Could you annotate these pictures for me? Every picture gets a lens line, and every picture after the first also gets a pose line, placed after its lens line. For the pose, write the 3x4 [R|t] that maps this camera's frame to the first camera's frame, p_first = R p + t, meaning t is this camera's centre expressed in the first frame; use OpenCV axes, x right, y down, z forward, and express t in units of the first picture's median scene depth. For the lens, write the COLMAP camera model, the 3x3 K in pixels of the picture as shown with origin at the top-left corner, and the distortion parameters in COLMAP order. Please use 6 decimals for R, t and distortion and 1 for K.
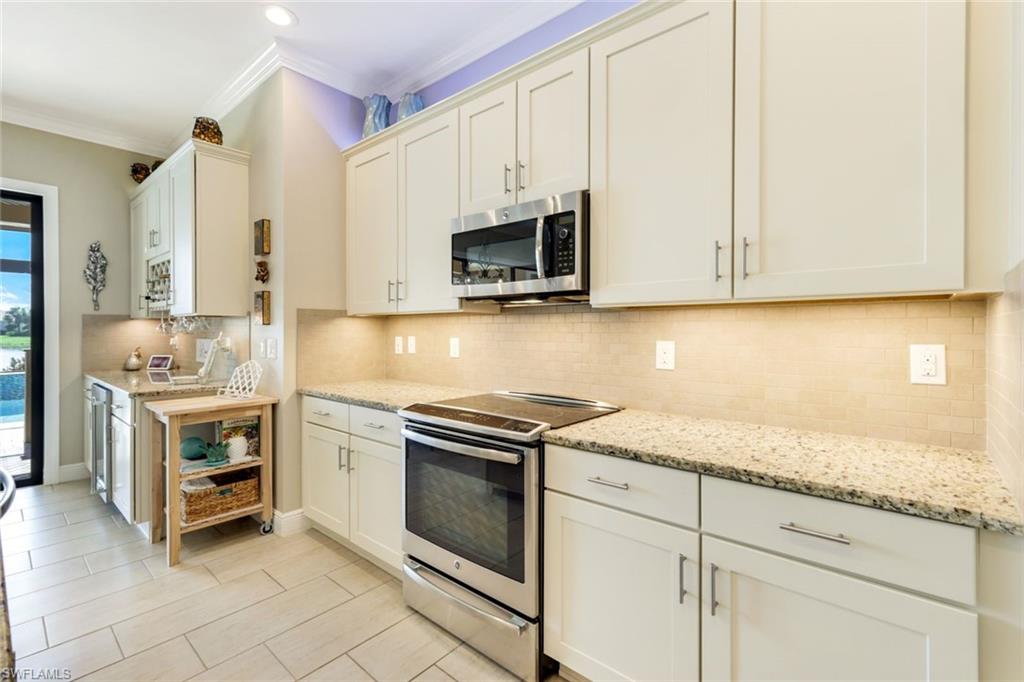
lens RADIAL K [[451.6, 0, 510.4], [0, 451.6, 334.5], [0, 0, 1]] dist [0.000082, 0.000055]
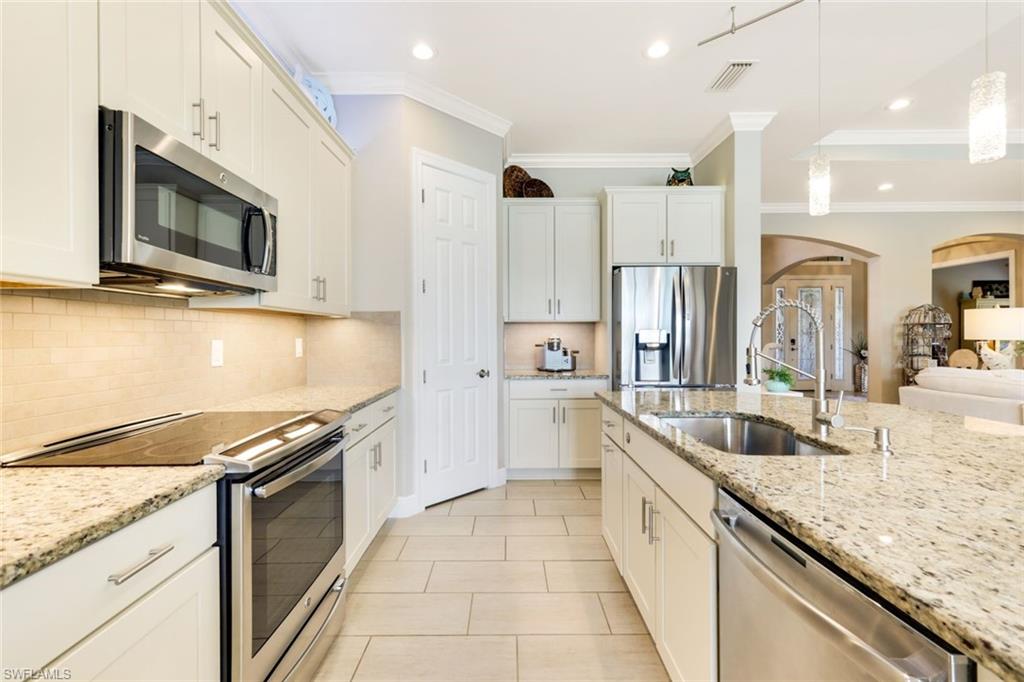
lens RADIAL K [[451.6, 0, 510.4], [0, 451.6, 334.5], [0, 0, 1]] dist [0.000082, 0.000055]
pose [[-0.652713, -0.002517, 0.757601, -0.823586], [0.002913, 0.999979, 0.005832, -0.002960], [-0.757600, 0.006014, -0.652692, 1.030485]]
